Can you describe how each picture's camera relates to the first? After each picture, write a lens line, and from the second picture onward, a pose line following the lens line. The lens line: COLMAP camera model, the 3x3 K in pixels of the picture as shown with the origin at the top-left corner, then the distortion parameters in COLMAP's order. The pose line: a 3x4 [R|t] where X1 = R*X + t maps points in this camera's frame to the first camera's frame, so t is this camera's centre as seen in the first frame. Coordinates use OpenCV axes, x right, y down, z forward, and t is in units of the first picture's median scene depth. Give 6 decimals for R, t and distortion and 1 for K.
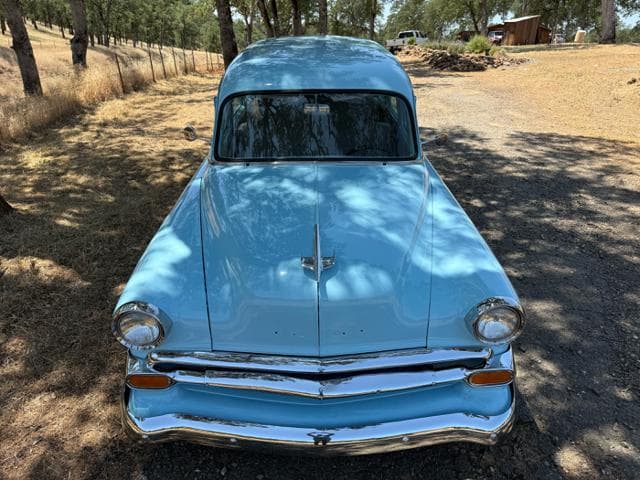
lens RADIAL K [[502.5, 0, 313.7], [0, 502.5, 244.3], [0, 0, 1]] dist [-0.000097, 0.027470]
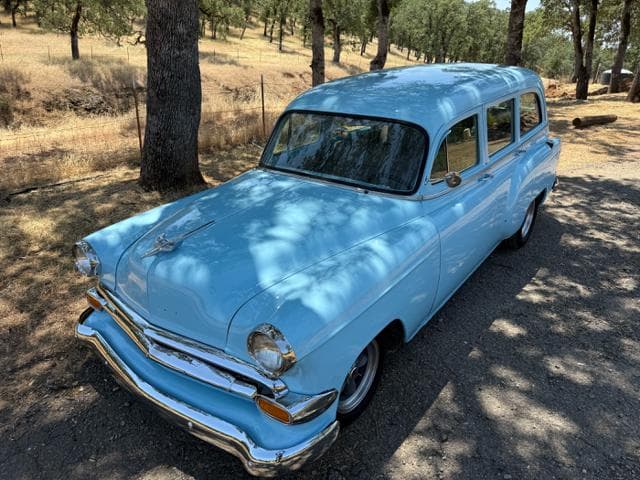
lens RADIAL K [[502.5, 0, 316.2], [0, 502.5, 240.1], [0, 0, 1]] dist [-0.000097, 0.027470]
pose [[0.765534, 0.246276, -0.594395, 0.139605], [-0.274046, 0.960659, 0.045081, -0.018412], [0.582114, 0.128380, 0.802908, 0.036032]]
